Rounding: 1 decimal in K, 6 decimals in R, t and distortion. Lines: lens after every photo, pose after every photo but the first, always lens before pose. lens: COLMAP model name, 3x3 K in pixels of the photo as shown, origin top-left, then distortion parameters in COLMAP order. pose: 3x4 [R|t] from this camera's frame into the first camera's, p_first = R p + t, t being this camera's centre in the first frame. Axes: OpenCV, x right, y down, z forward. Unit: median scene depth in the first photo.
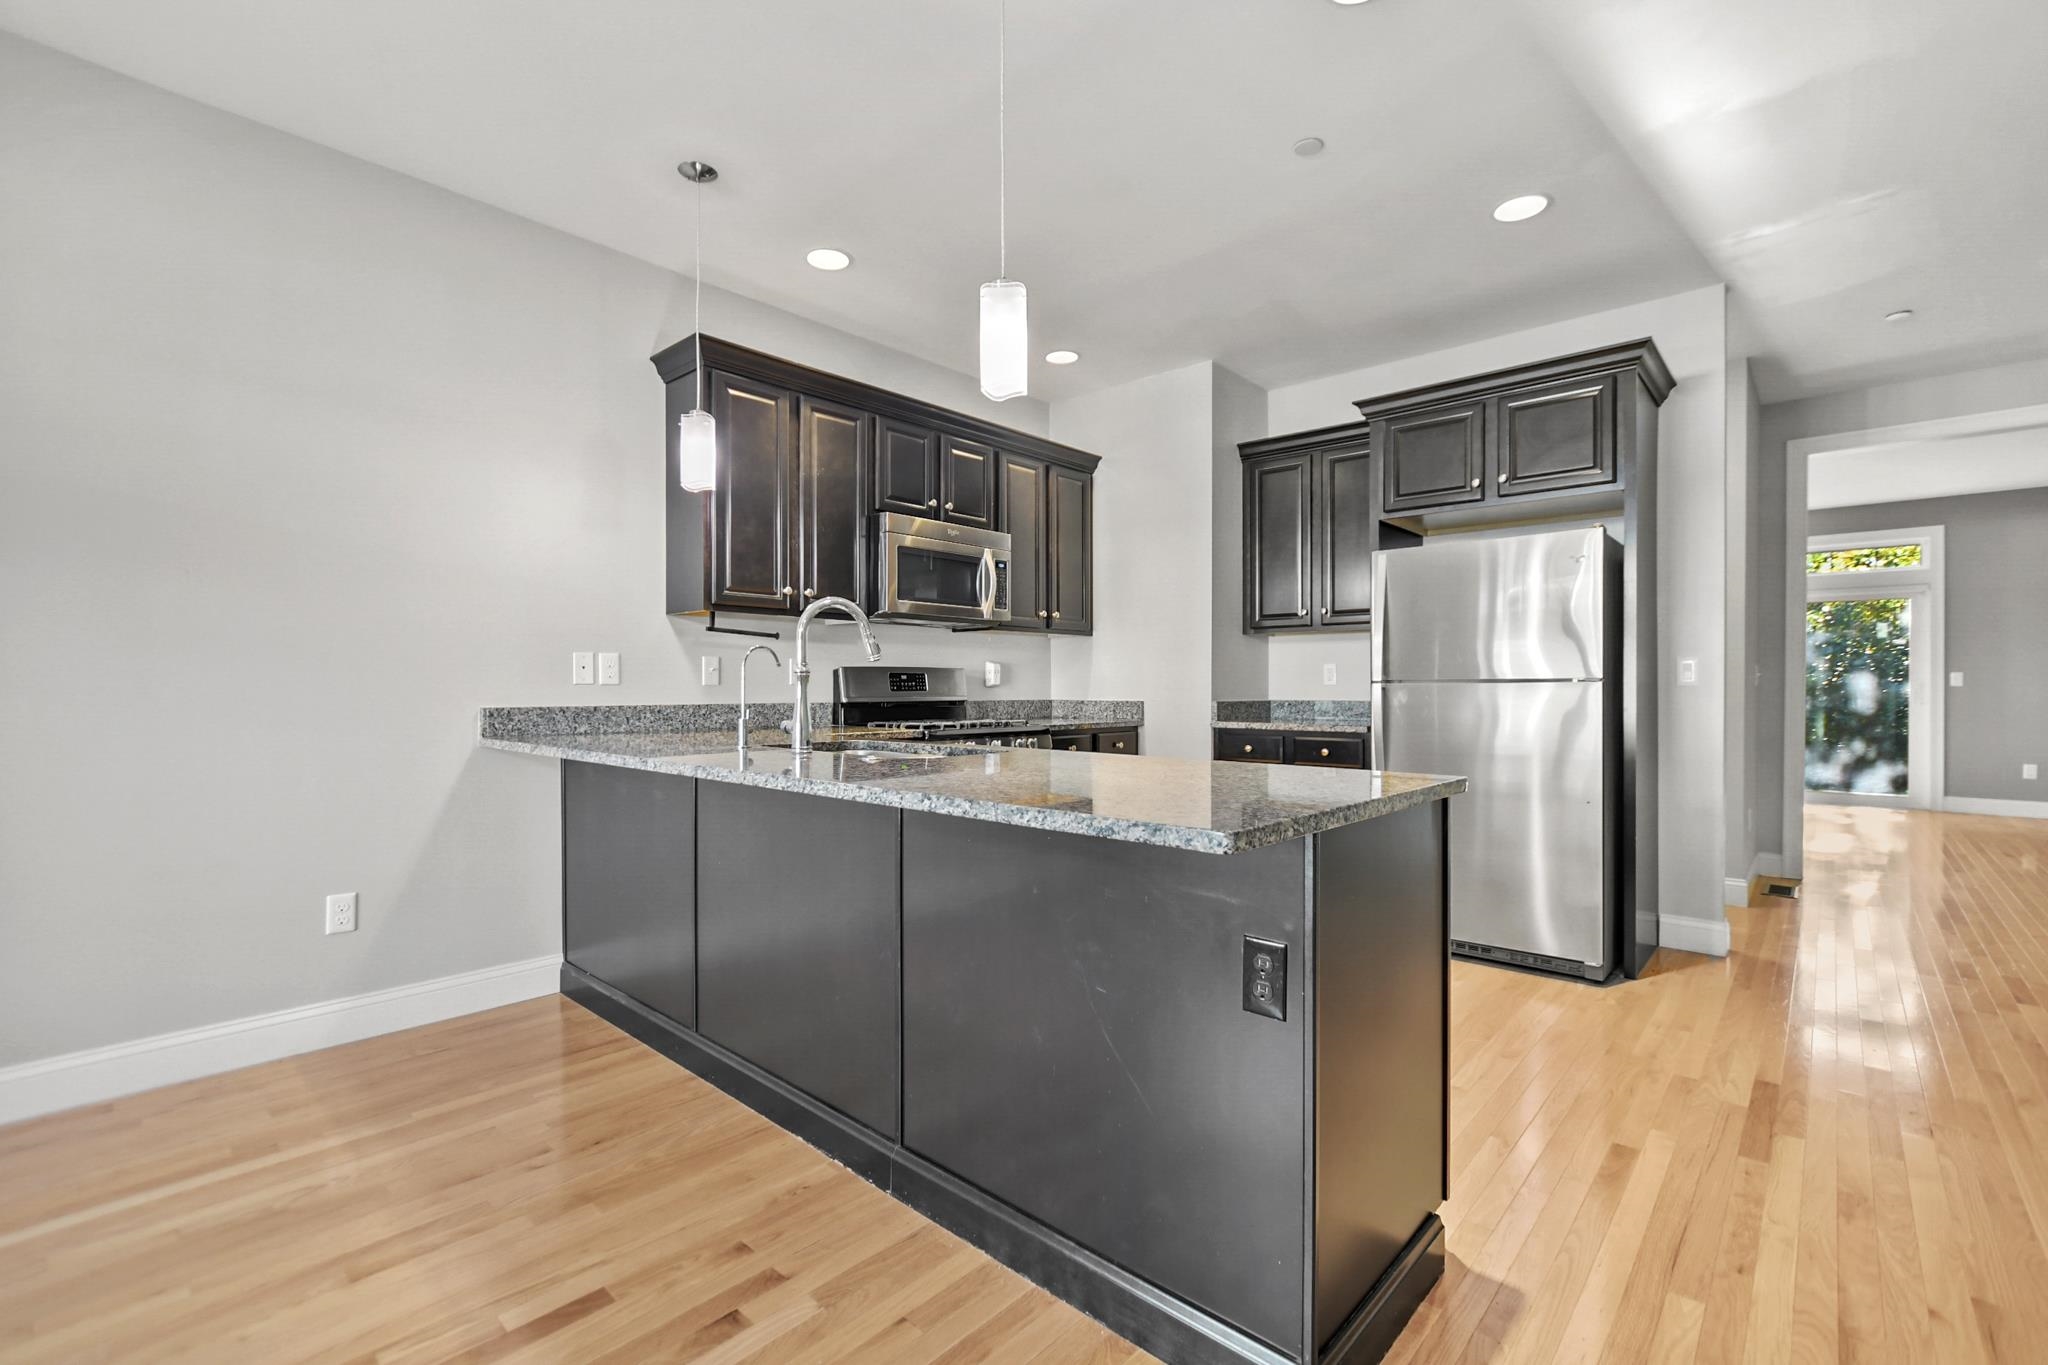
lens RADIAL K [[894.9, 0, 1010.8], [0, 894.9, 696.2], [0, 0, 1]] dist [-0.005251, 0.000049]
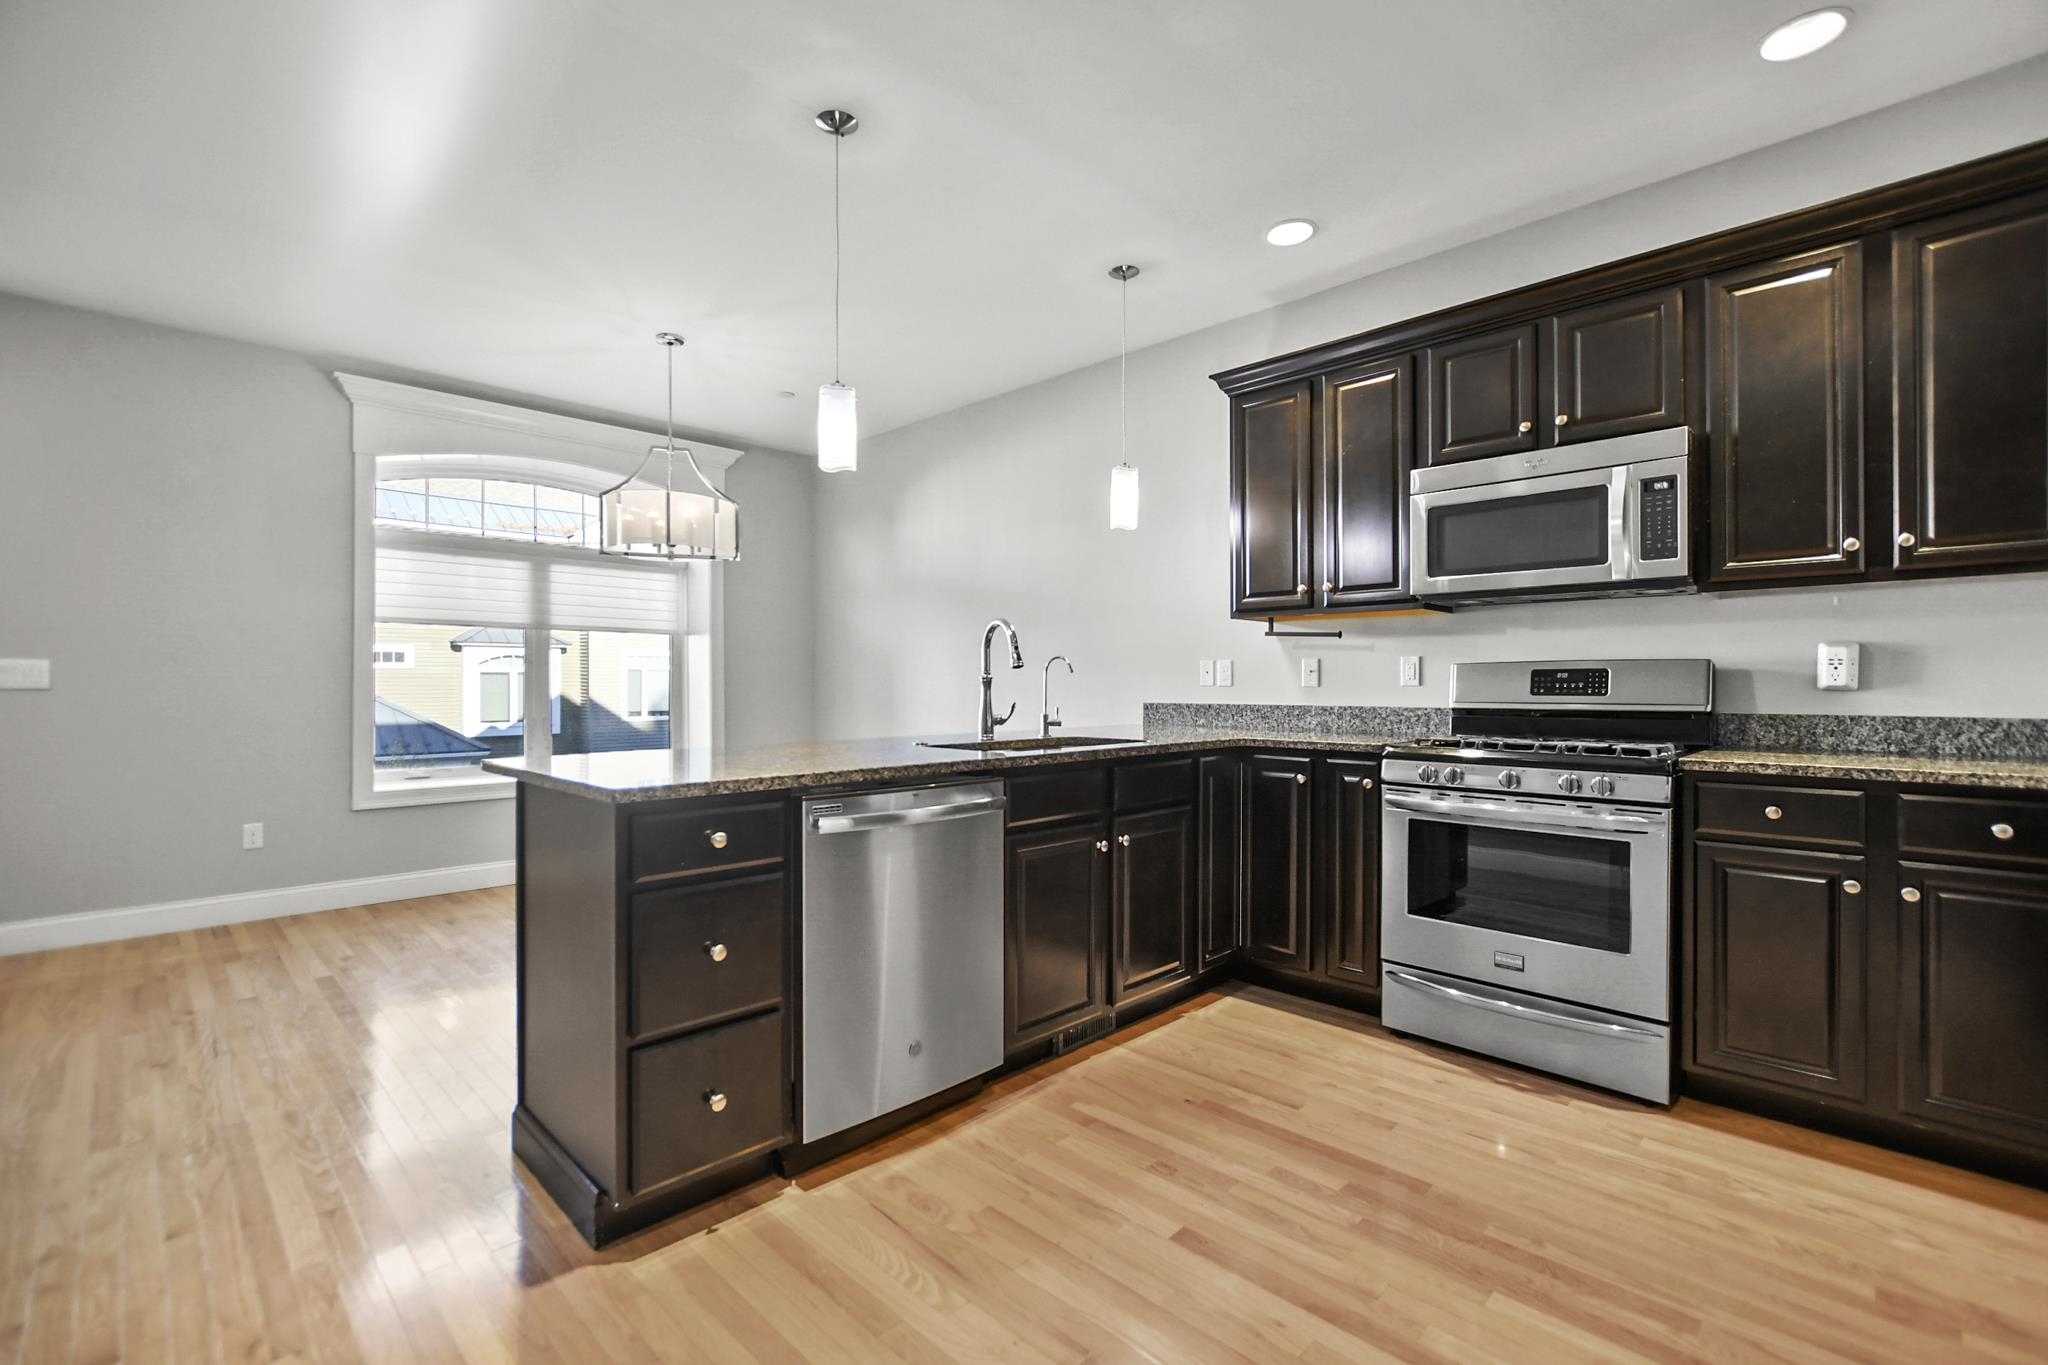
lens RADIAL K [[901.6, 0, 1021.8], [0, 901.6, 687.4], [0, 0, 1]] dist [-0.002682, 0.000070]
pose [[-0.037424, 0.003688, -0.999293, 0.804313], [-0.009589, 0.999946, 0.004050, -0.014155], [0.999253, 0.009734, -0.037387, 0.807679]]
